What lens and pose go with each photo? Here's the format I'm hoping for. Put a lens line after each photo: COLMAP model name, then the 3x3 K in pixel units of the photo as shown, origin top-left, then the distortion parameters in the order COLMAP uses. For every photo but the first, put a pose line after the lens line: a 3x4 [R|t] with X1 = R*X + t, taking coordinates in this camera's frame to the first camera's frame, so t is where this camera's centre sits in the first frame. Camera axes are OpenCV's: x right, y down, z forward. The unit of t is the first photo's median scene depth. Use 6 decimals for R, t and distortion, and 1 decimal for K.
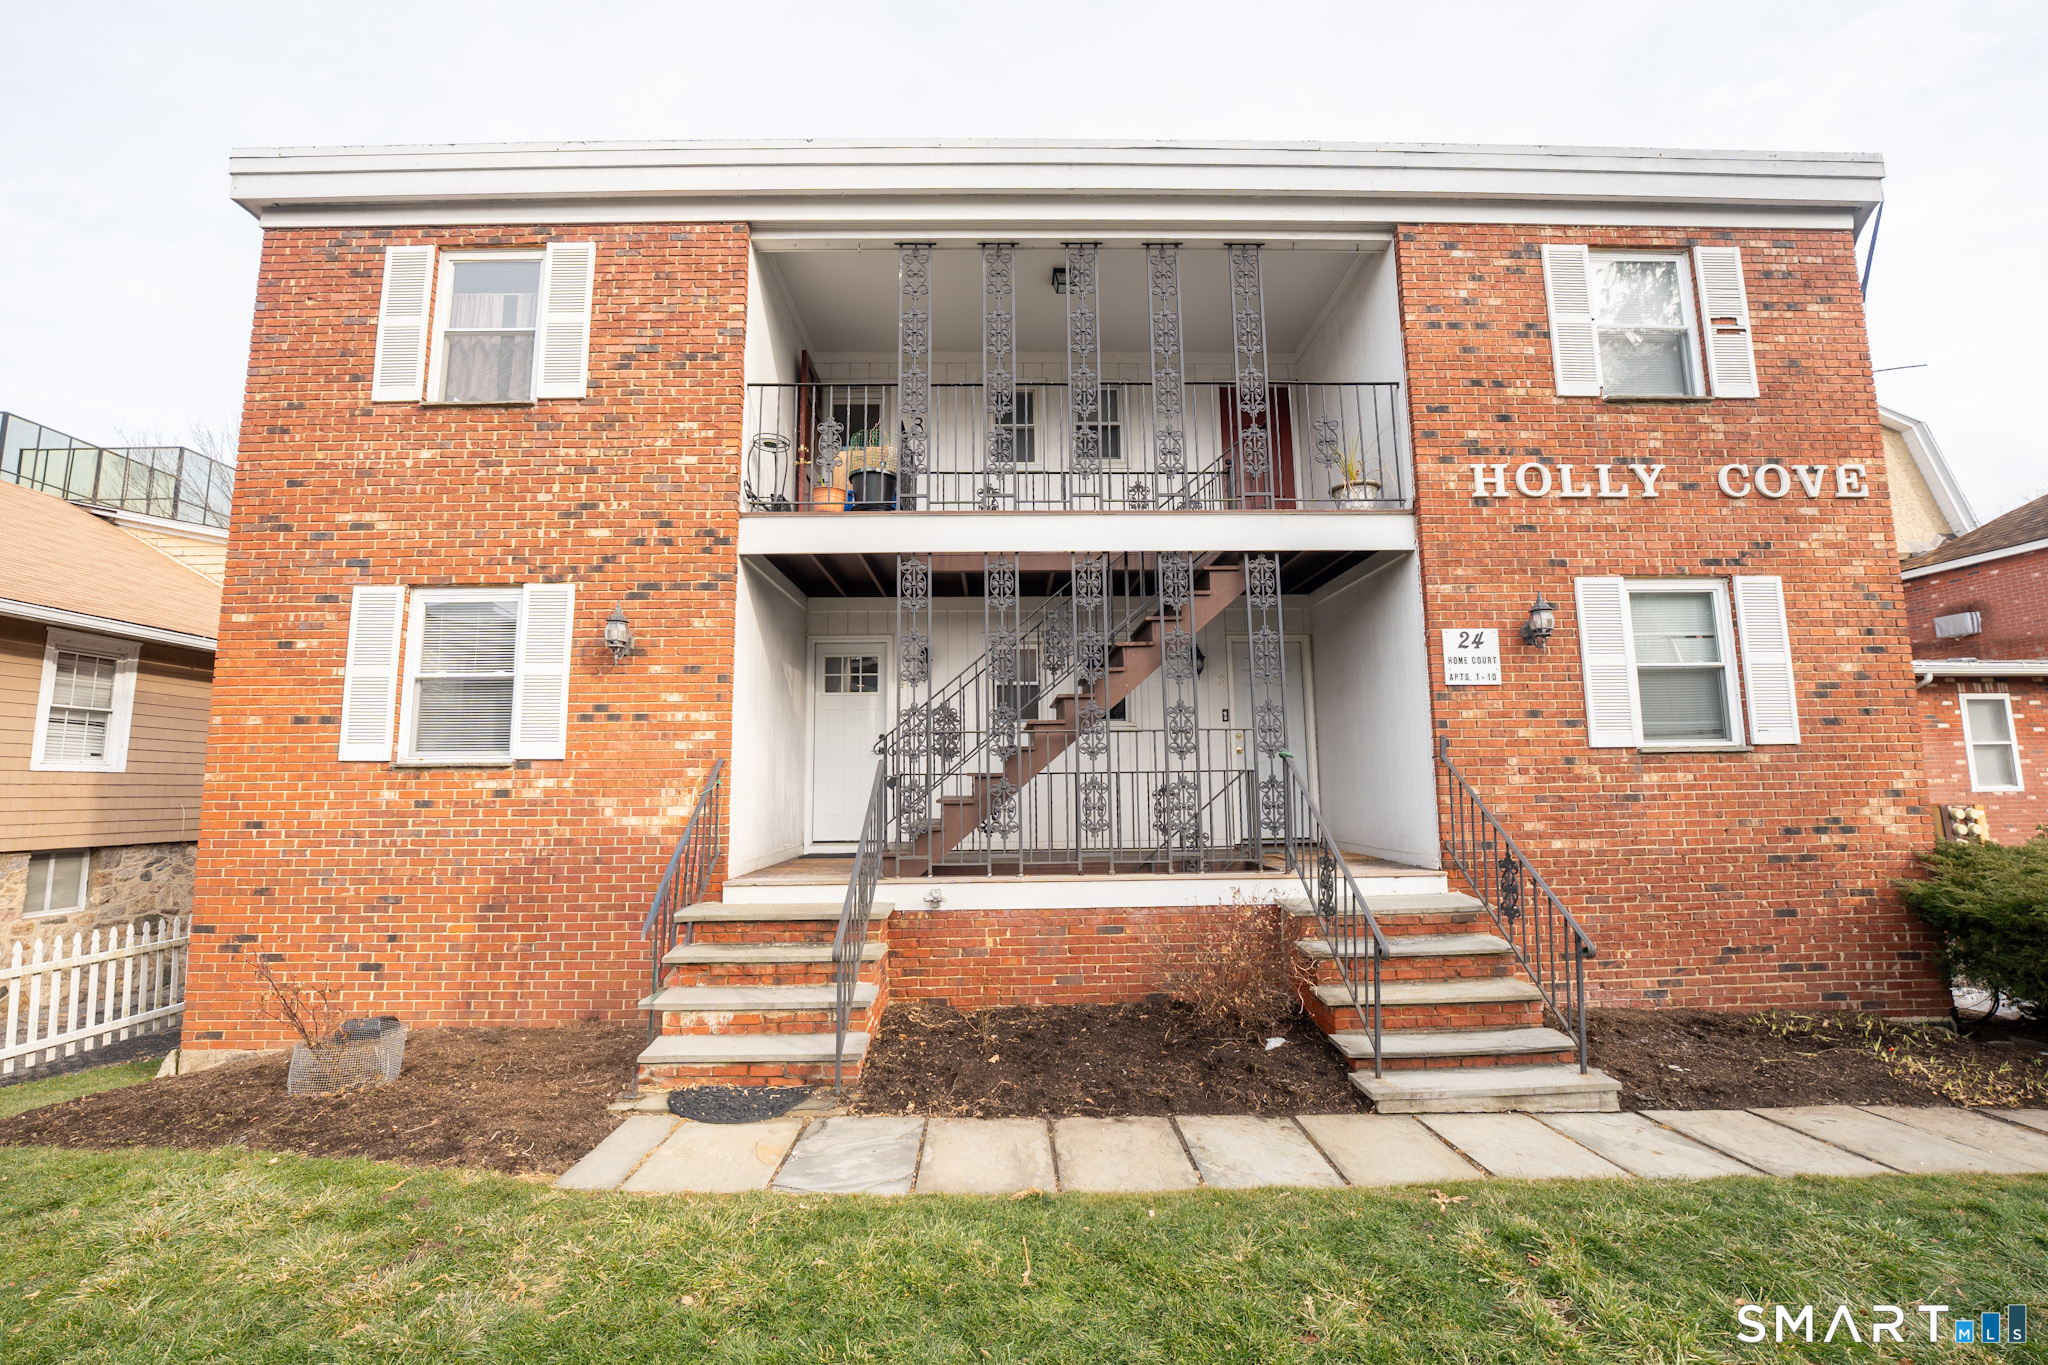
lens RADIAL K [[842.2, 0, 1019.3], [0, 842.2, 688.5], [0, 0, 1]] dist [-0.024530, 0.000445]
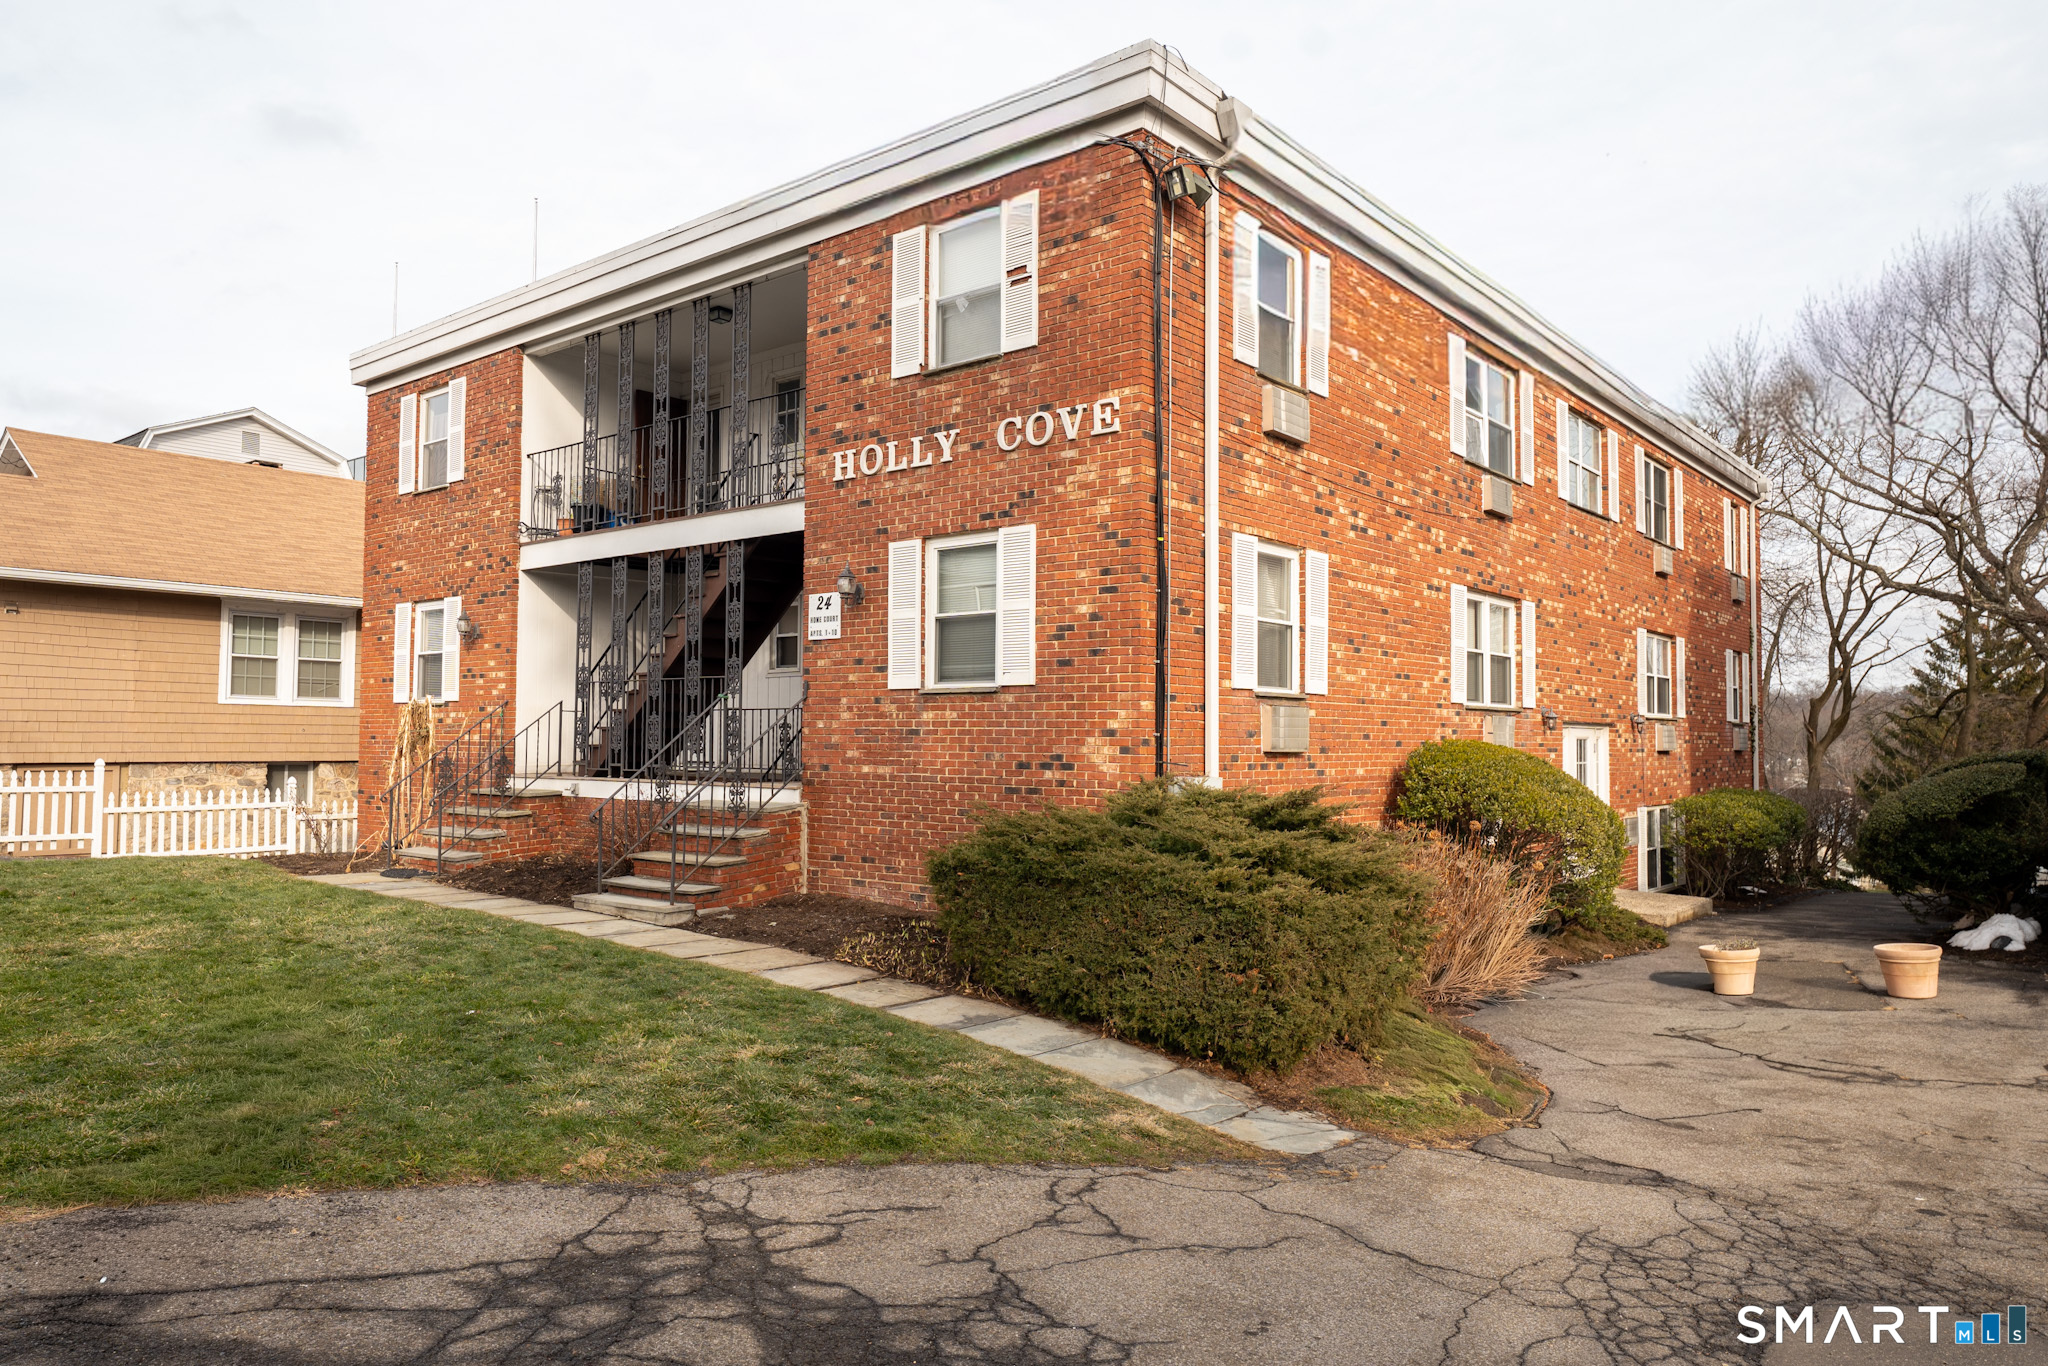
lens RADIAL K [[1321.8, 0, 1016.0], [0, 1321.8, 689.5], [0, 0, 1]] dist [0.005279, 0.001770]
pose [[0.761123, -0.007826, -0.648560, 1.969820], [0.061884, 0.996242, 0.060603, -0.030391], [0.645649, -0.086262, 0.758747, -0.297421]]
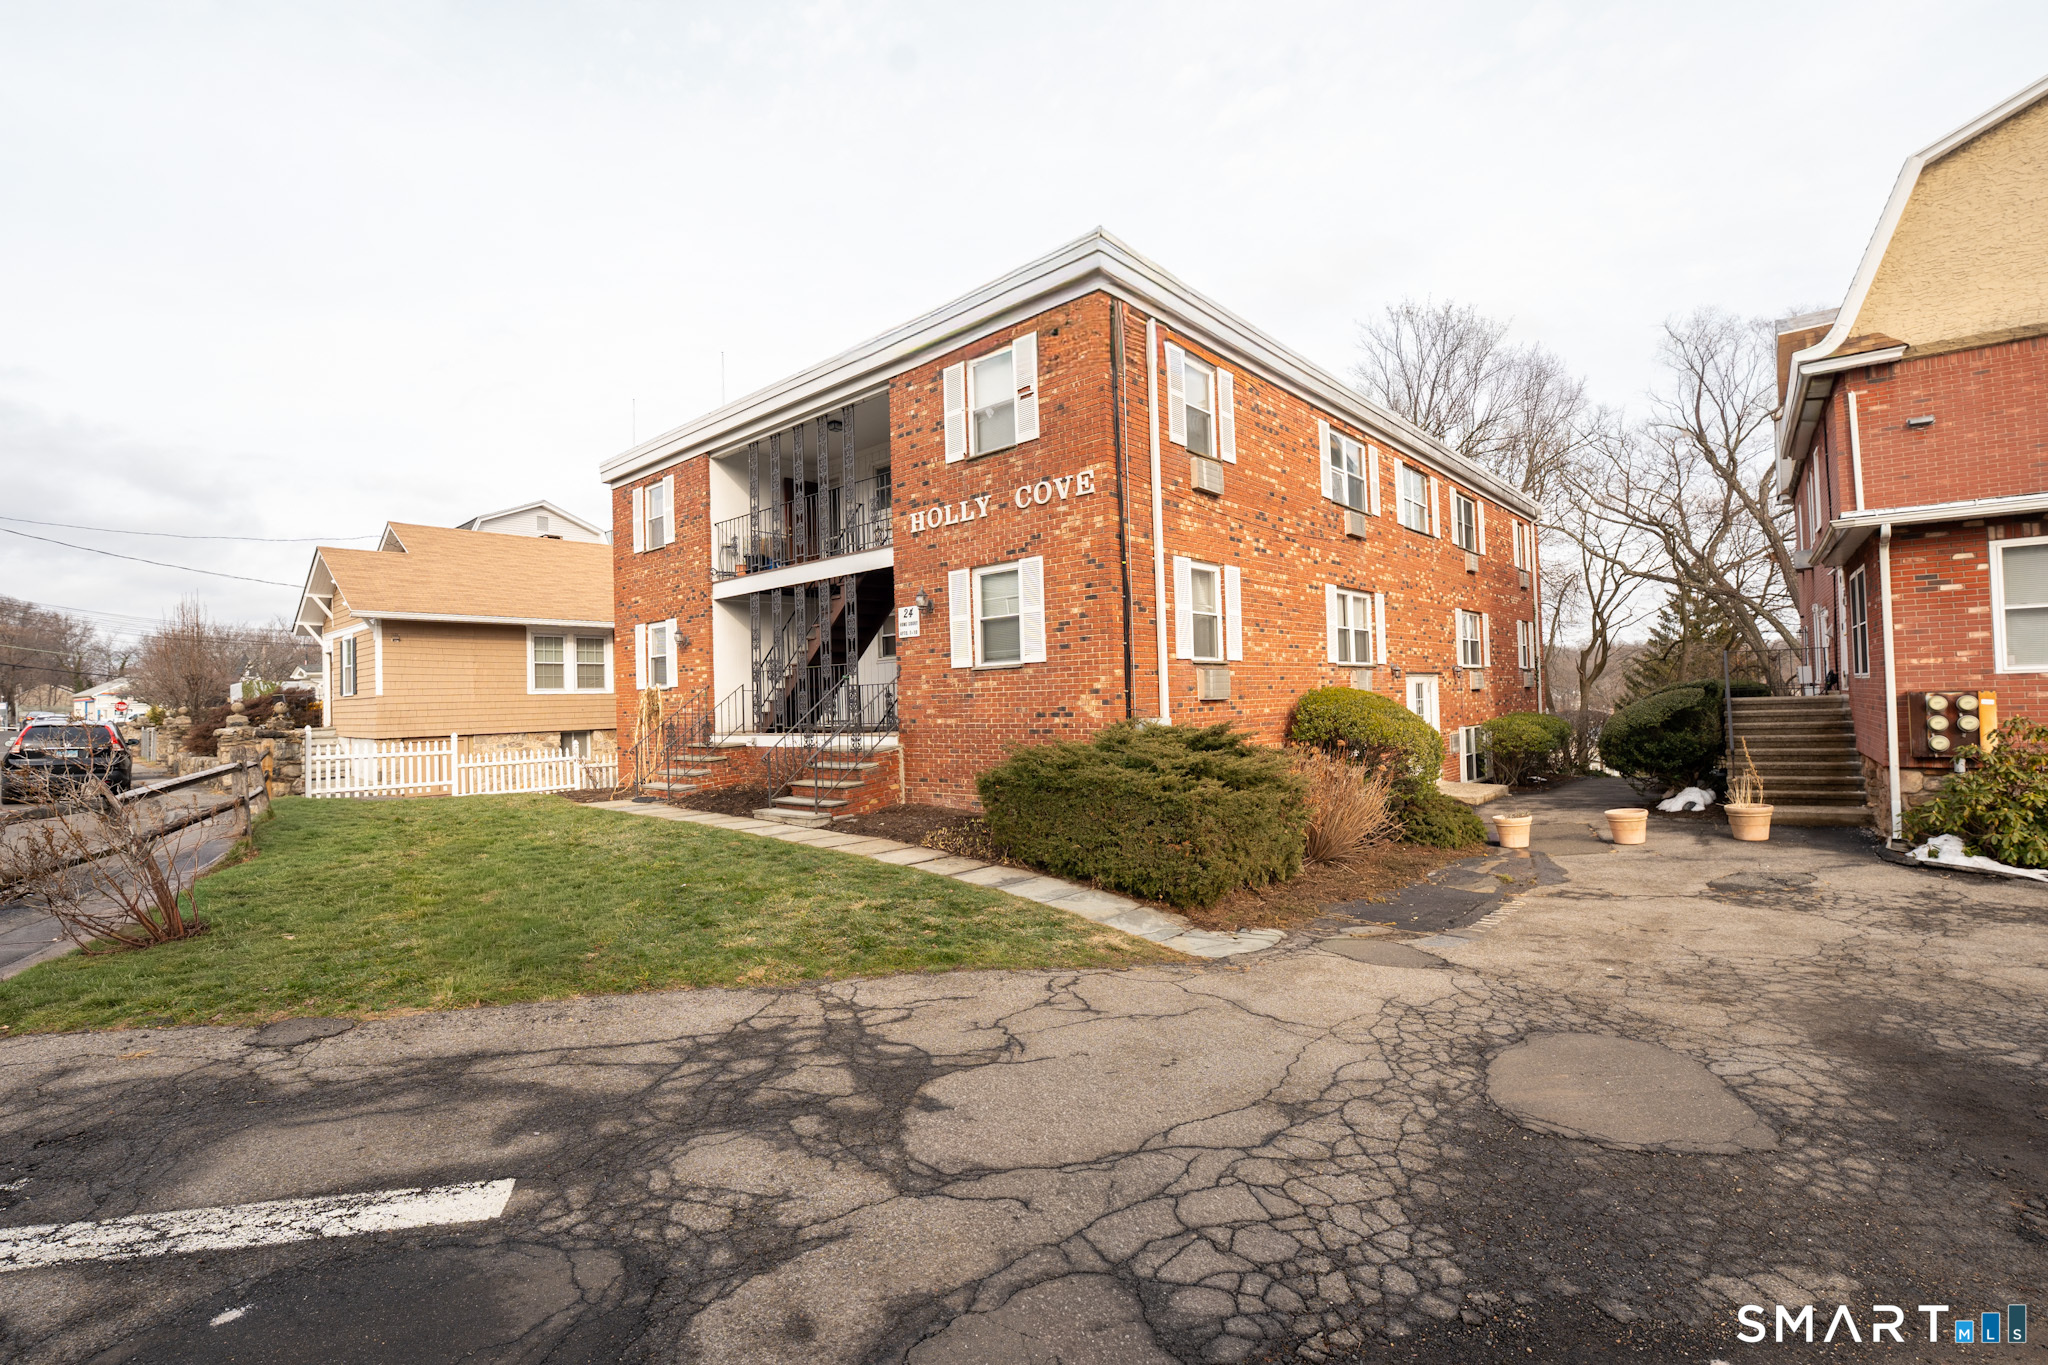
lens RADIAL K [[884.0, 0, 1039.9], [0, 884.0, 683.4], [0, 0, 1]] dist [-0.024550, -0.000475]
pose [[0.749095, -0.023549, -0.662044, 2.019607], [0.101478, 0.991652, 0.079549, -0.028647], [0.654644, -0.126773, 0.745231, -0.293660]]
